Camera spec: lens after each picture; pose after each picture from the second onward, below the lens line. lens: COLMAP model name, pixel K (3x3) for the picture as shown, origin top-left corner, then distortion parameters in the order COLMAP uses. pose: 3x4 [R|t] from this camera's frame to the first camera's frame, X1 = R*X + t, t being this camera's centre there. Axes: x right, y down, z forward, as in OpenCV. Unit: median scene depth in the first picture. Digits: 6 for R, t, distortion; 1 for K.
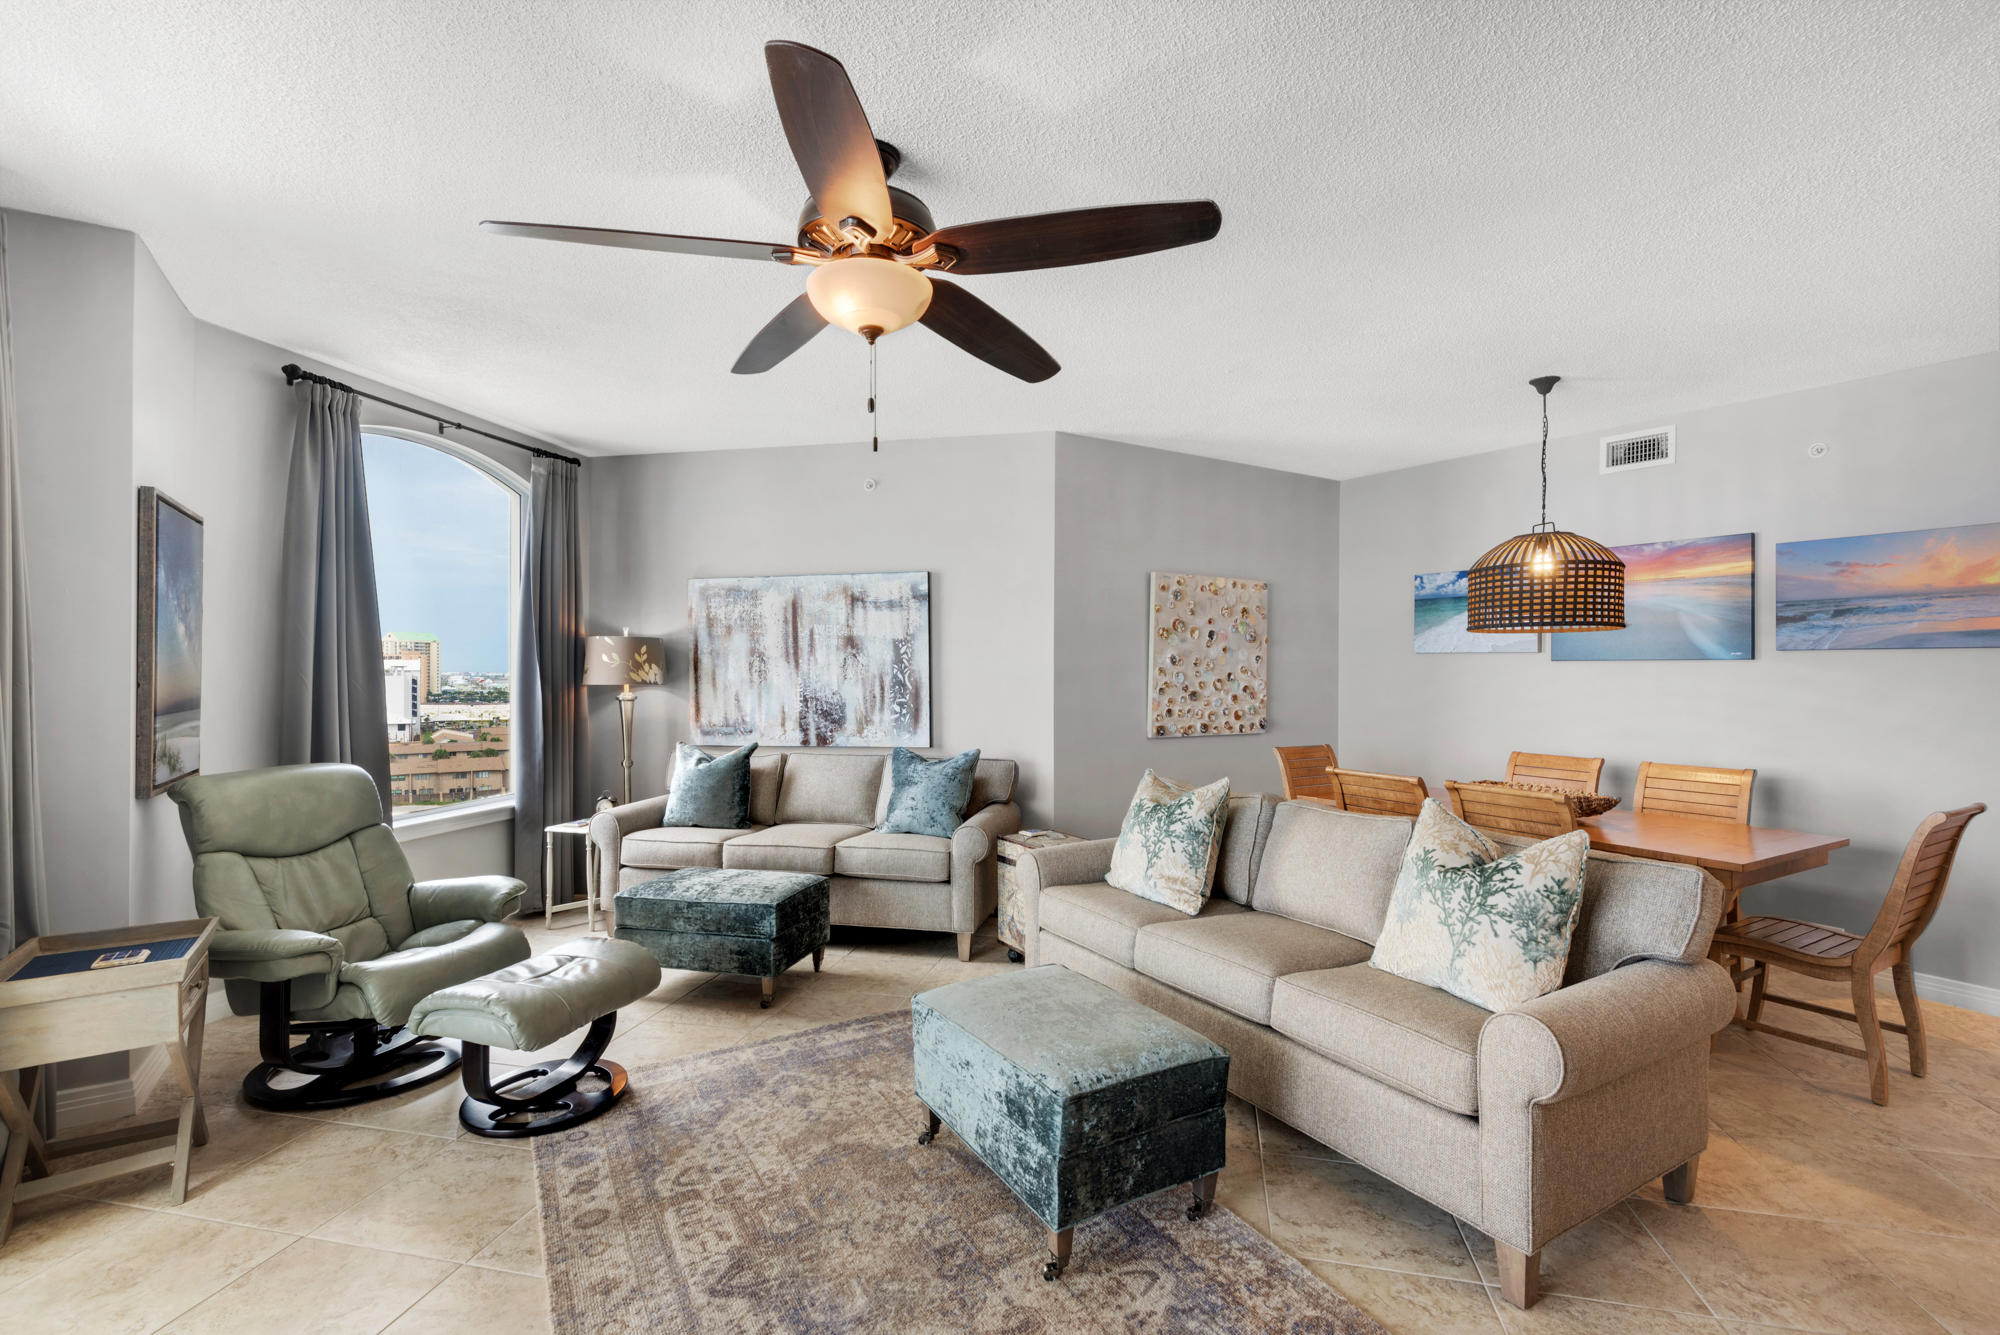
lens RADIAL K [[878.8, 0, 973.3], [0, 878.8, 675.8], [0, 0, 1]] dist [0.015632, -0.015953]
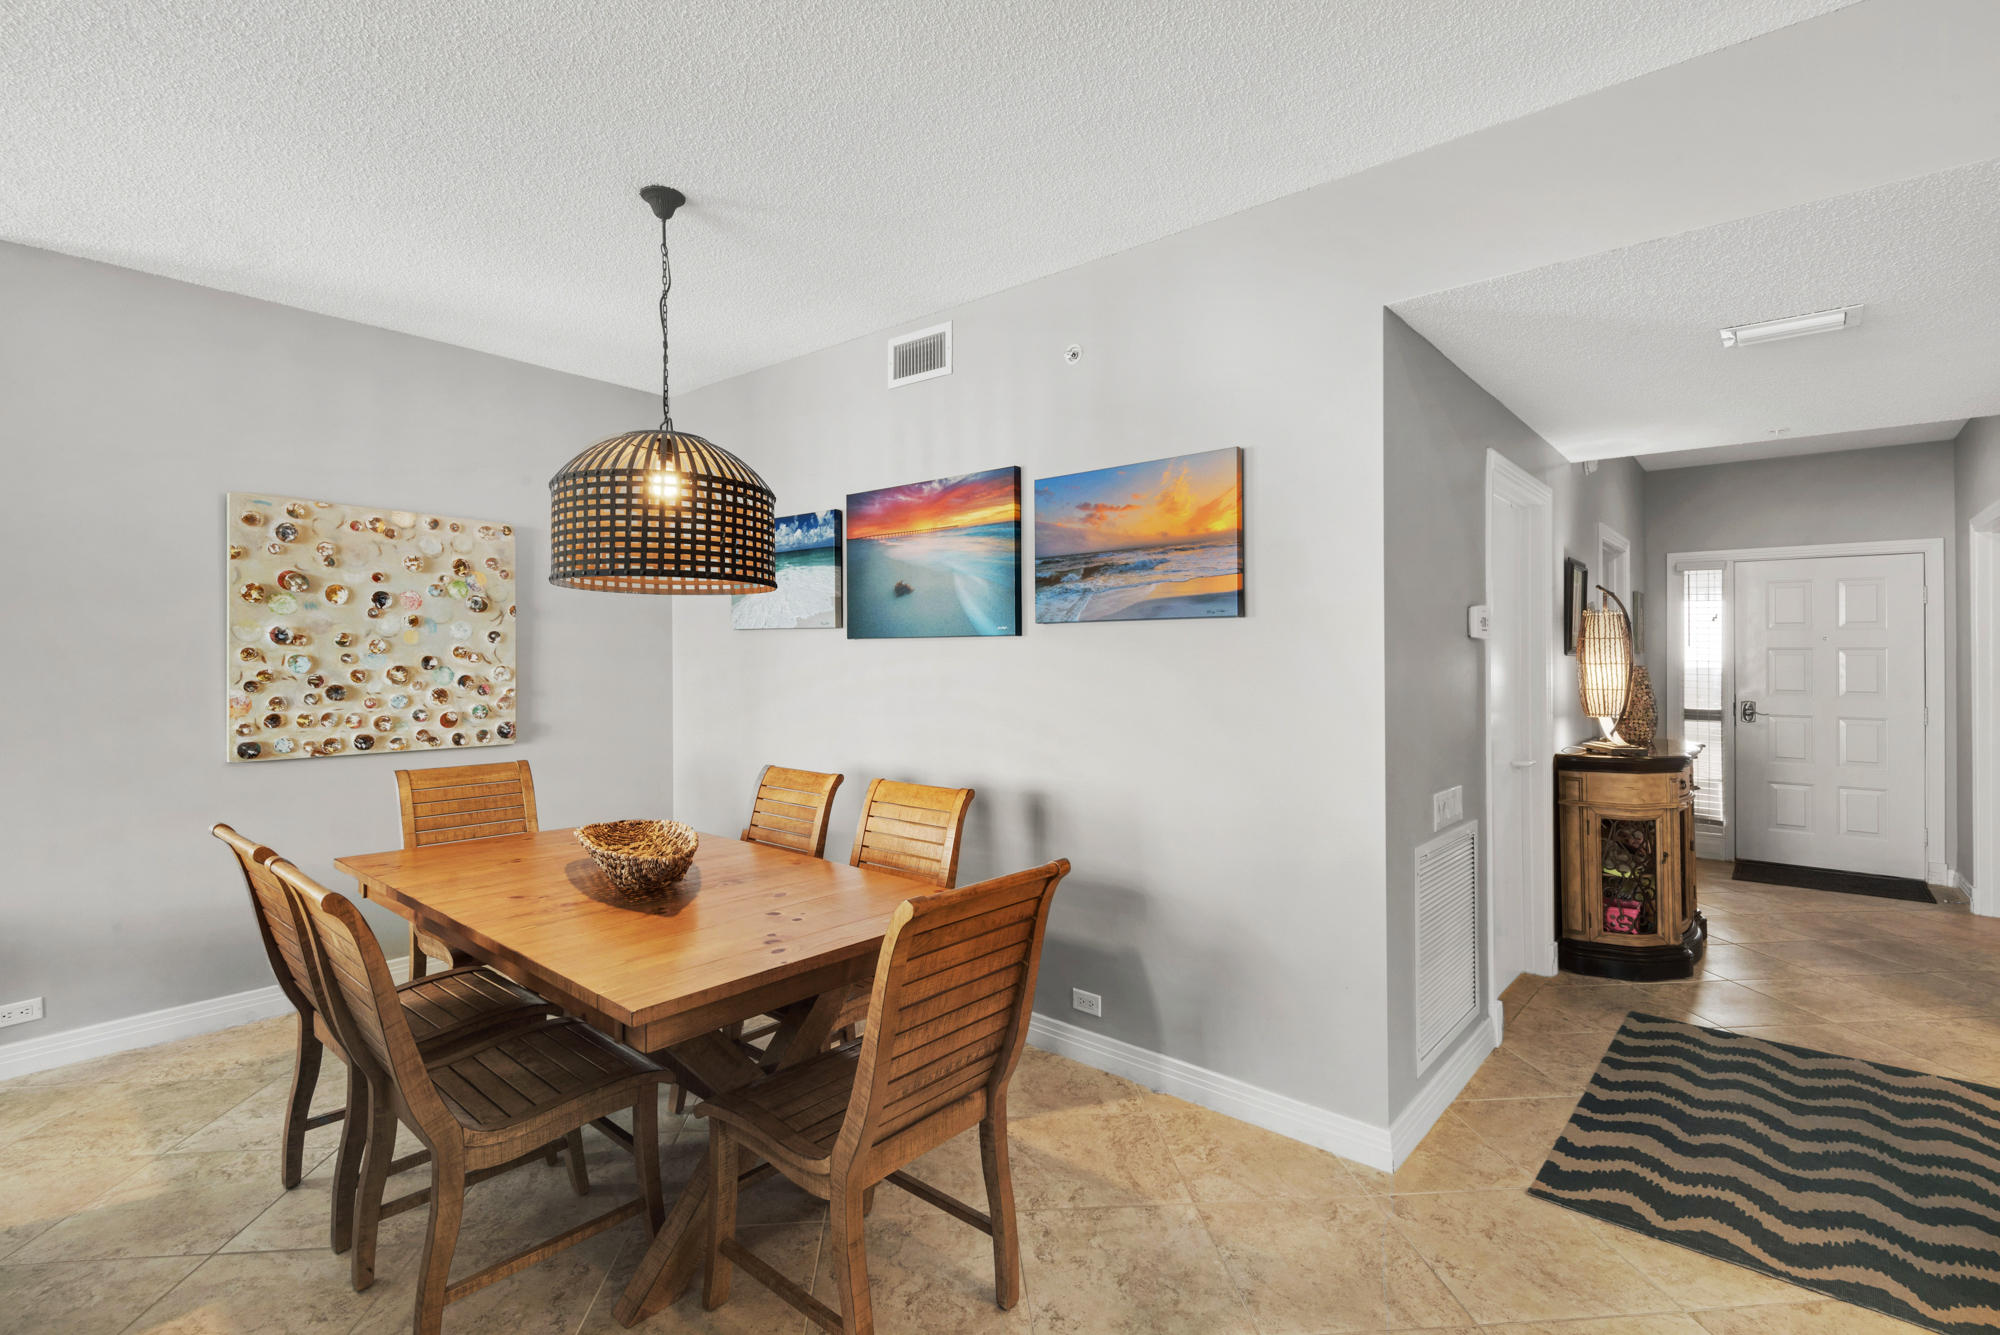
lens RADIAL K [[896.2, 0, 1000.0], [0, 896.2, 667.5], [0, 0, 1]] dist [0.016613, -0.012494]
pose [[0.947098, -0.007530, 0.320855, 0.575794], [0.005802, 0.999963, 0.006342, 0.003521], [-0.320891, -0.004145, 0.947107, 0.259603]]
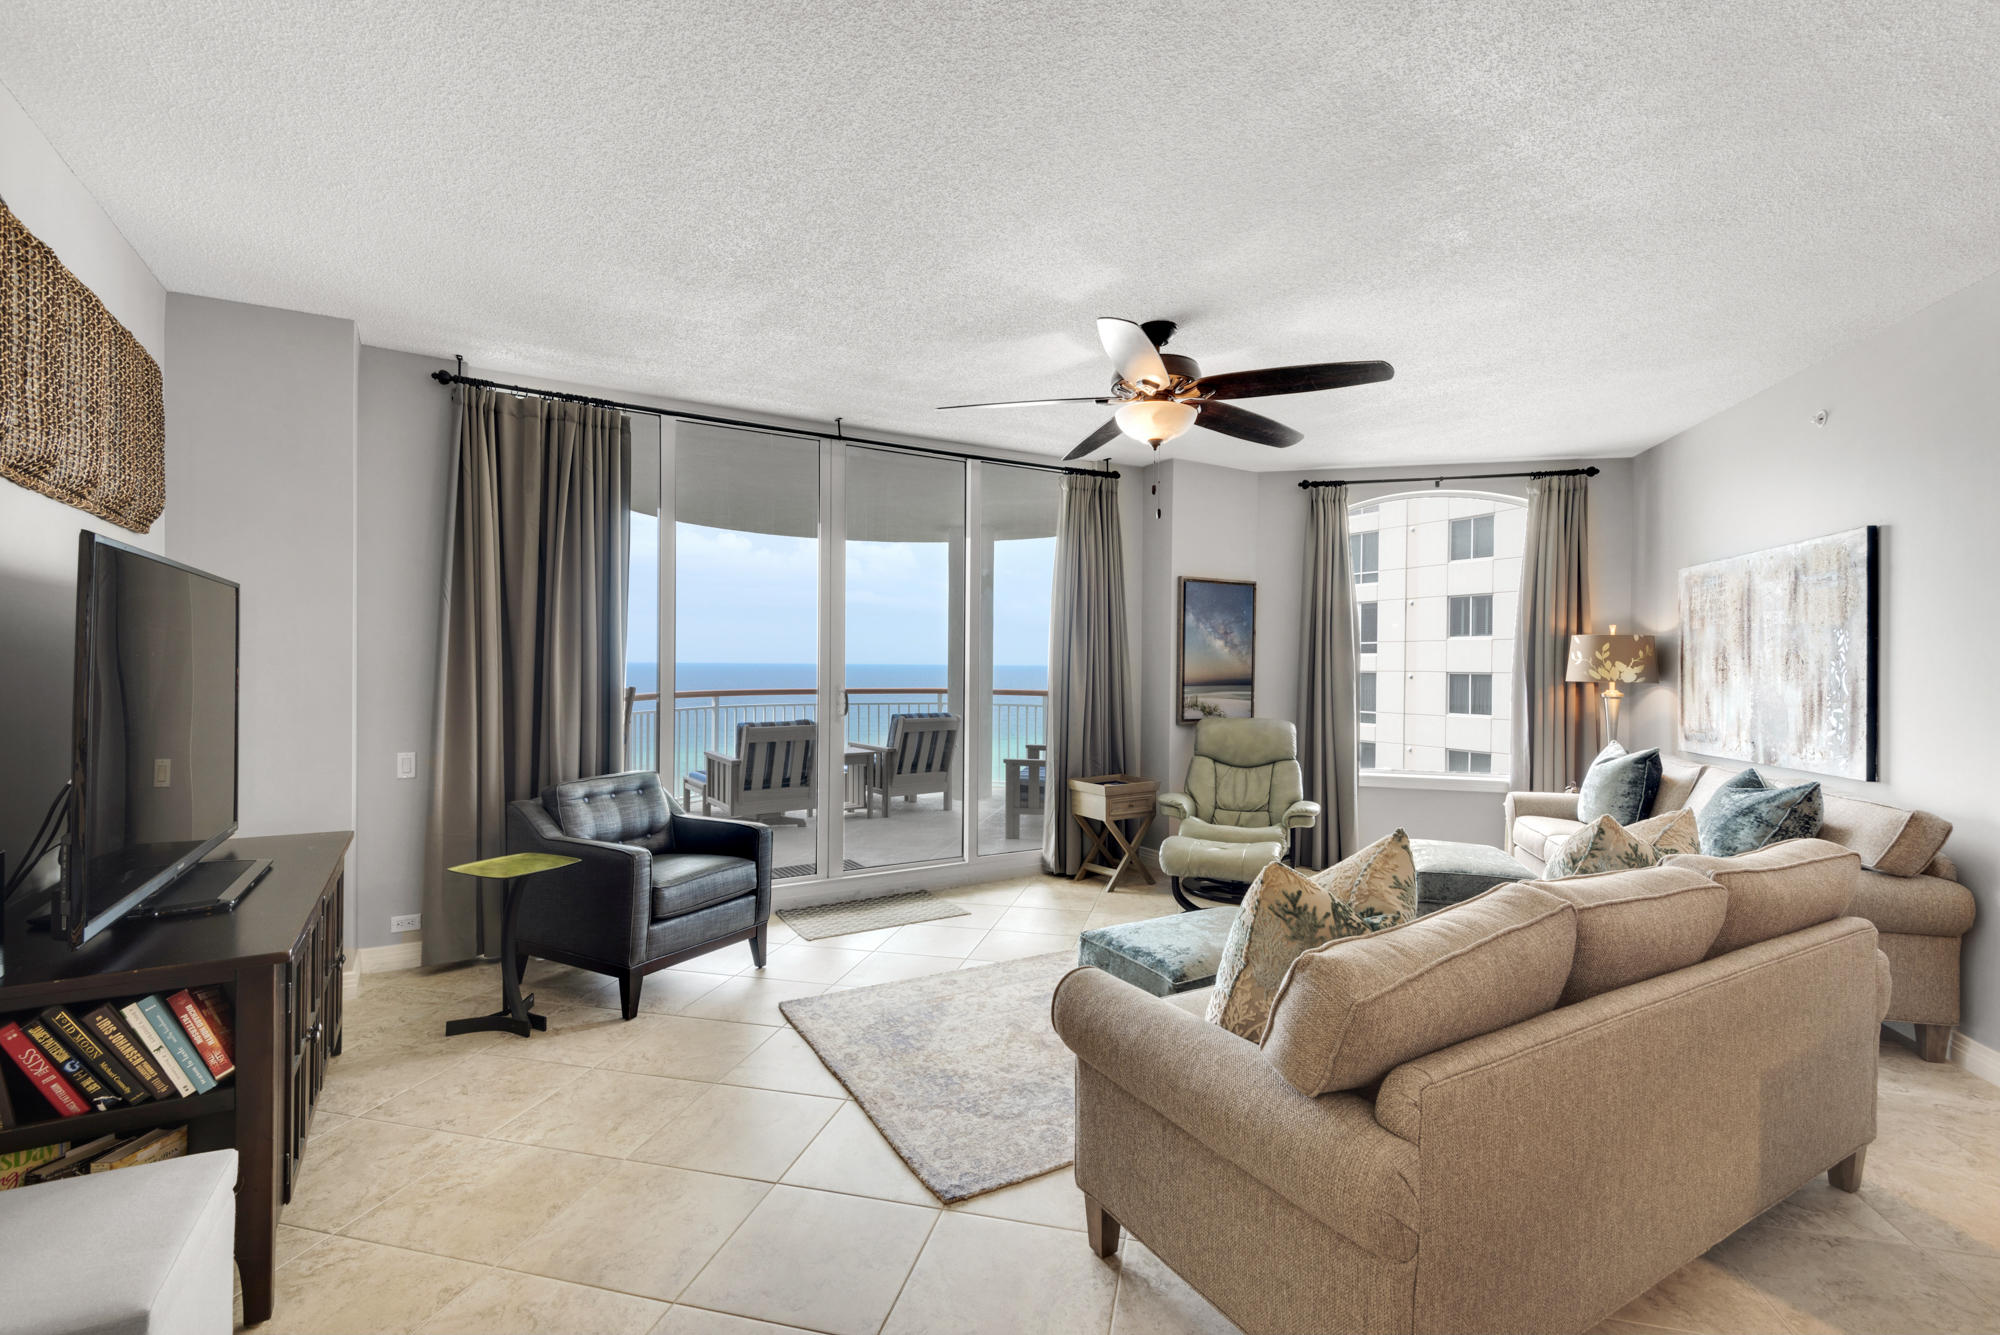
lens RADIAL K [[896.2, 0, 1000.0], [0, 896.2, 667.5], [0, 0, 1]] dist [0.016613, -0.012494]
pose [[-0.010715, 0.002053, -0.999940, 0.721944], [-0.017130, 0.999851, 0.002237, 0.002727], [0.999796, 0.017153, -0.010679, 0.351624]]
